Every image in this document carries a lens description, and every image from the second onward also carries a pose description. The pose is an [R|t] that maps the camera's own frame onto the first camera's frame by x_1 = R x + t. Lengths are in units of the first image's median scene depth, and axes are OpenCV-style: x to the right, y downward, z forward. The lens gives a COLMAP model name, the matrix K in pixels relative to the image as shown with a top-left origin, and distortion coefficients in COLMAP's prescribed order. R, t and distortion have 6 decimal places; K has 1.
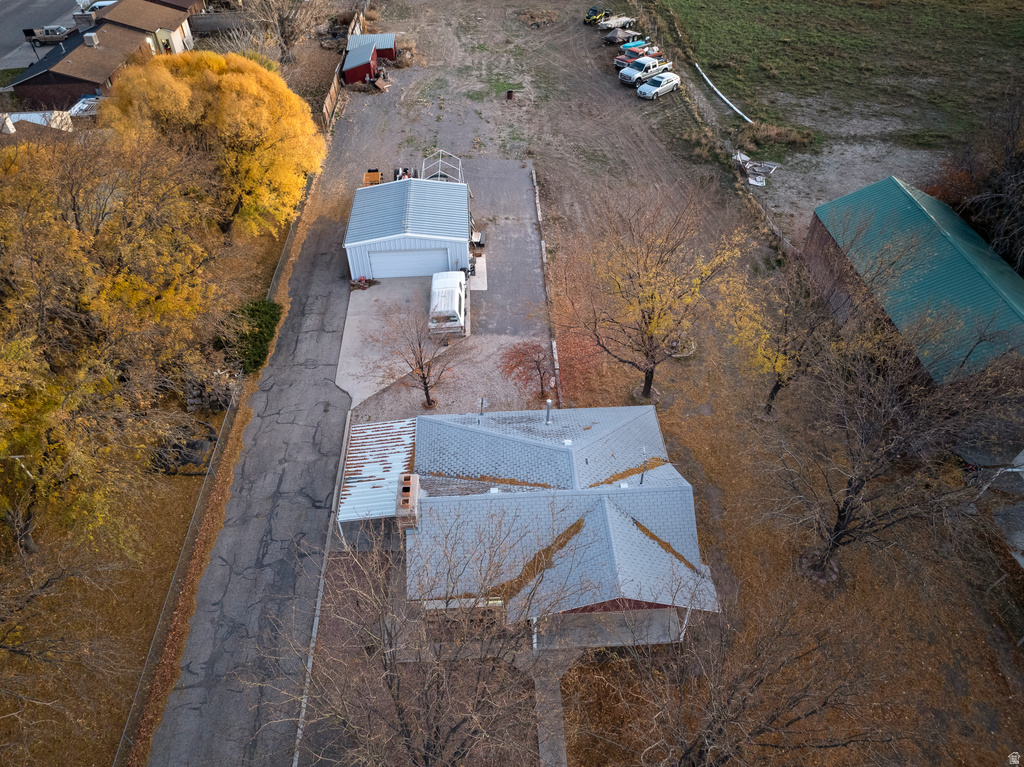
lens RADIAL K [[718.8, 0, 518.1], [0, 718.8, 382.9], [0, 0, 1]] dist [-0.028017, -0.020013]
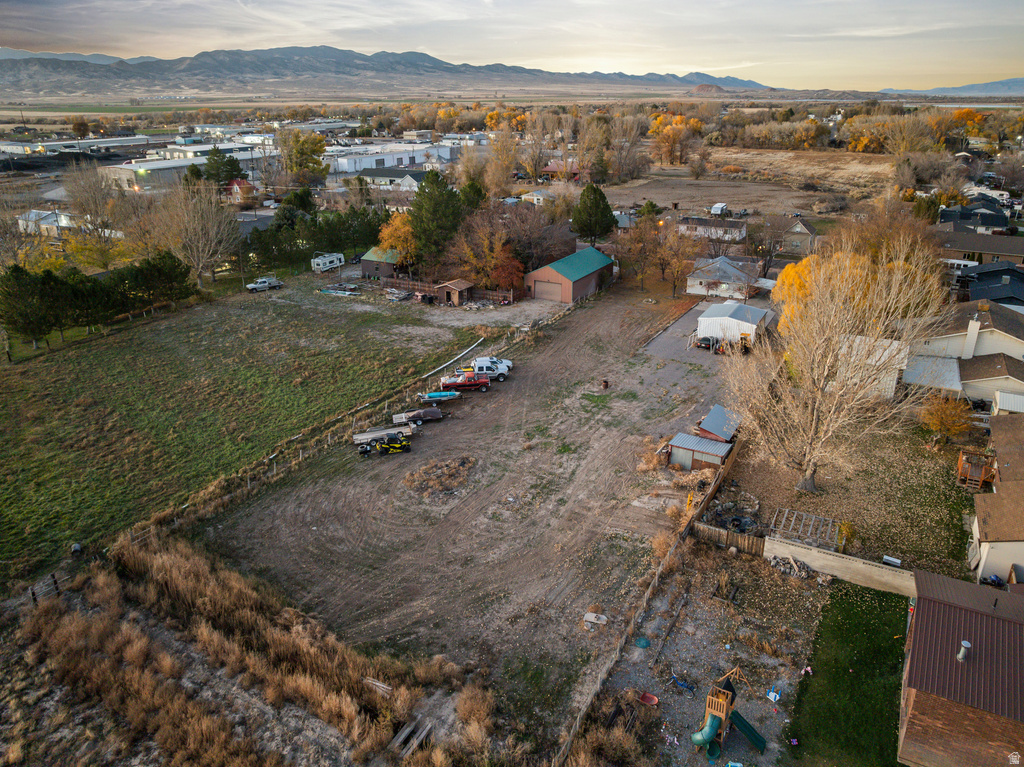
lens RADIAL K [[718.8, 0, 518.1], [0, 718.8, 382.9], [0, 0, 1]] dist [-0.028017, -0.020013]
pose [[-0.846757, -0.183543, 0.499313, -0.544557], [0.370713, 0.469586, 0.801287, -1.593487], [-0.381541, 0.863598, -0.329583, 1.631395]]
